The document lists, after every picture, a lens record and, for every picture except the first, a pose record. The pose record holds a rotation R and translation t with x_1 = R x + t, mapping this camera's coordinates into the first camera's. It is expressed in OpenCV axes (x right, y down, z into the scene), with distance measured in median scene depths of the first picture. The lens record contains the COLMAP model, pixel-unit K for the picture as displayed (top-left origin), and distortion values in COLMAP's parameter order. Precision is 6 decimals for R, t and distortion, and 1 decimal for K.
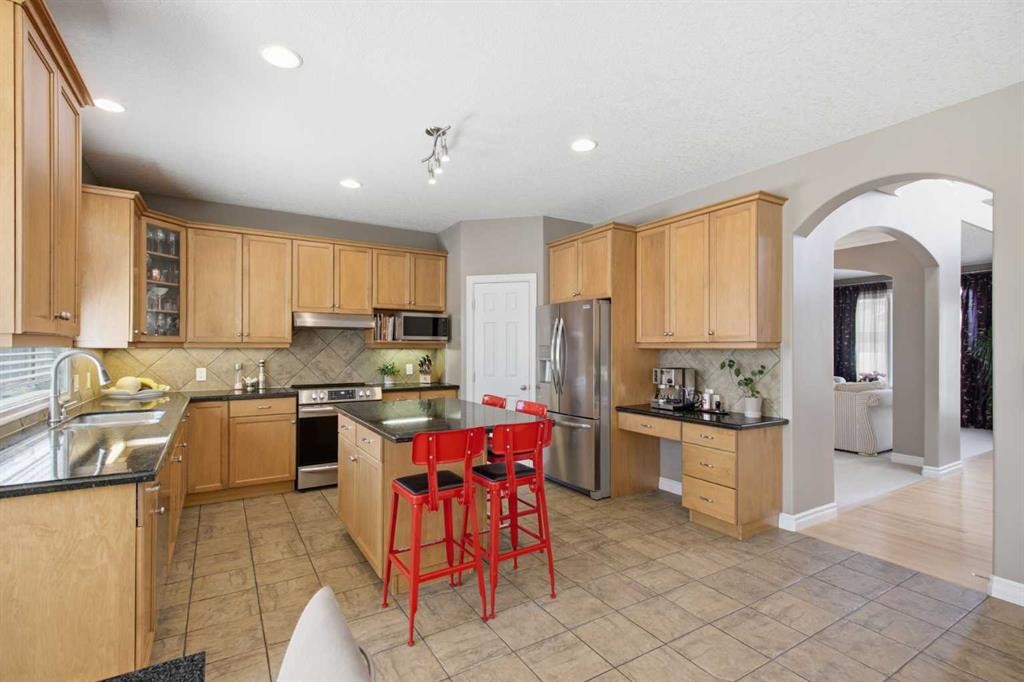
lens RADIAL K [[473.7, 0, 512.0], [0, 473.7, 341.0], [0, 0, 1]] dist [0.002220, 0.000224]
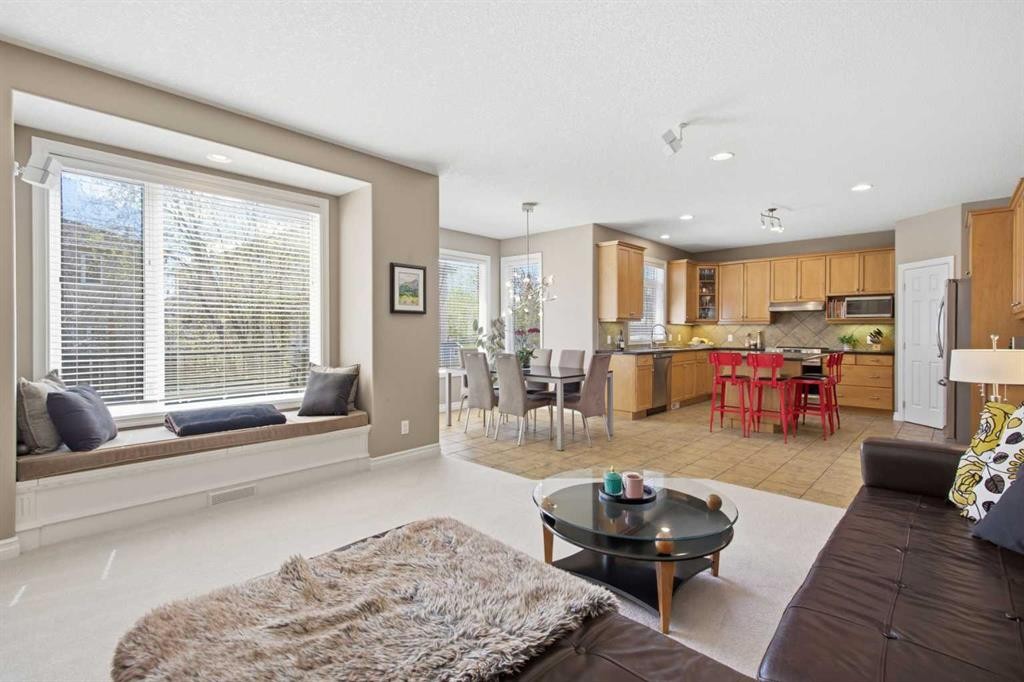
lens RADIAL K [[473.7, 0, 512.0], [0, 473.7, 341.0], [0, 0, 1]] dist [0.002220, 0.000224]
pose [[0.260778, 0.020623, -0.965179, 0.894448], [0.010966, 0.999644, 0.024322, 0.022890], [0.965337, -0.016927, 0.260459, -0.335177]]
